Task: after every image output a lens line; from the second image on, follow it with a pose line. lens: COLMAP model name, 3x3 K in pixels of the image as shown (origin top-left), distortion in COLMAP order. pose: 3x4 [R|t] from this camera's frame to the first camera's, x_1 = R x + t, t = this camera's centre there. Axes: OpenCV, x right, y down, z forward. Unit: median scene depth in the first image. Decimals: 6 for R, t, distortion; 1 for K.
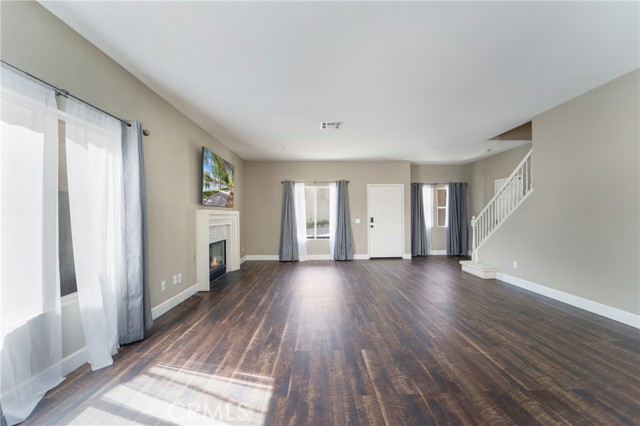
lens RADIAL K [[263.5, 0, 322.3], [0, 263.5, 212.9], [0, 0, 1]] dist [-0.022155, -0.000908]
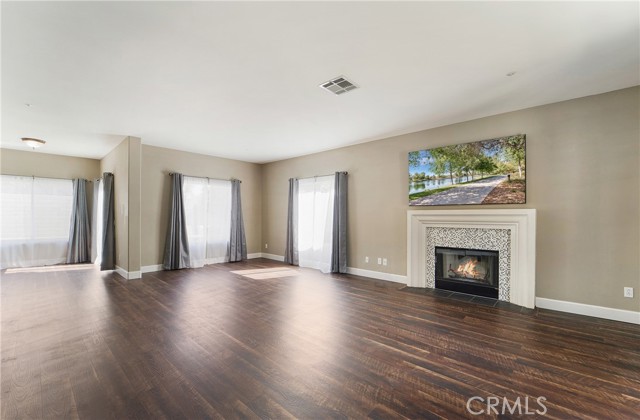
lens RADIAL K [[263.5, 0, 333.6], [0, 263.5, 214.0], [0, 0, 1]] dist [-0.022155, -0.000908]
pose [[-0.668262, -0.001564, -0.743924, 0.484752], [0.009455, 0.999899, -0.010595, 0.008925], [0.743866, -0.014114, -0.668180, 1.282284]]
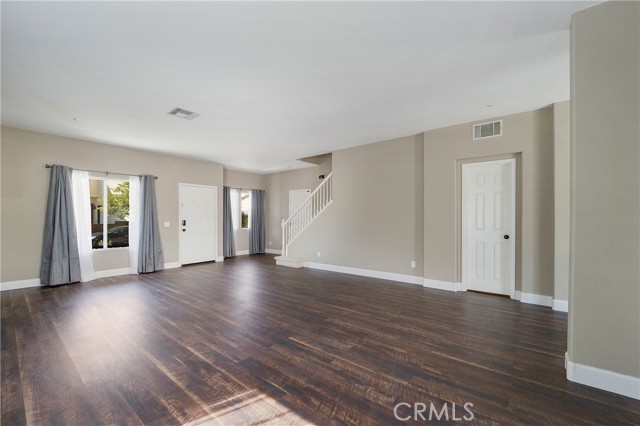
lens RADIAL K [[263.5, 0, 323.3], [0, 263.5, 221.3], [0, 0, 1]] dist [-0.022155, -0.000908]
pose [[0.637403, -0.002994, 0.770525, -0.295650], [-0.013382, 0.999799, 0.014954, 0.001592], [-0.770415, -0.019843, 0.637234, 0.083445]]
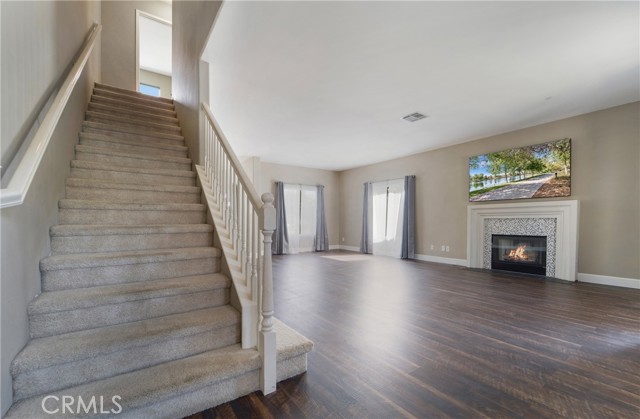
lens RADIAL K [[266.5, 0, 330.9], [0, 266.5, 228.8], [0, 0, 1]] dist [-0.031442, -0.001616]
pose [[-0.816674, 0.029571, -0.576341, 0.756846], [0.018143, 0.999508, 0.025574, 0.050110], [0.576814, 0.010429, -0.816809, 1.445649]]
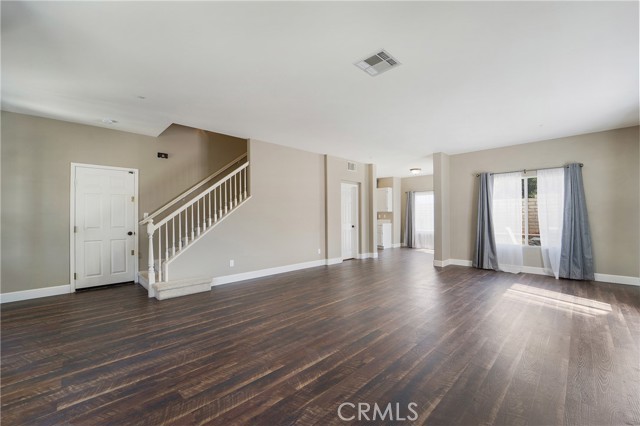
lens RADIAL K [[263.5, 0, 316.4], [0, 263.5, 215.2], [0, 0, 1]] dist [-0.022155, -0.000908]
pose [[-0.684803, 0.012869, 0.728615, -0.268021], [0.000080, 0.999845, -0.017585, 0.017015], [-0.728728, -0.011984, -0.684698, 1.326964]]
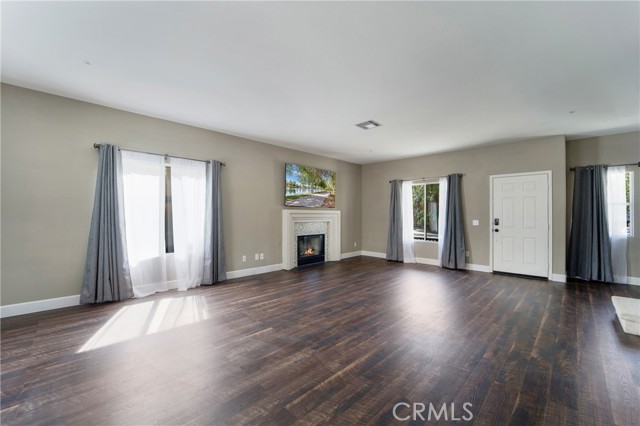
lens RADIAL K [[263.5, 0, 320.6], [0, 263.5, 213.9], [0, 0, 1]] dist [-0.022155, -0.000908]
pose [[0.697651, 0.010525, -0.716360, 0.552372], [-0.003408, 0.999930, 0.011372, -0.005272], [0.716429, -0.005492, 0.697638, 0.156555]]
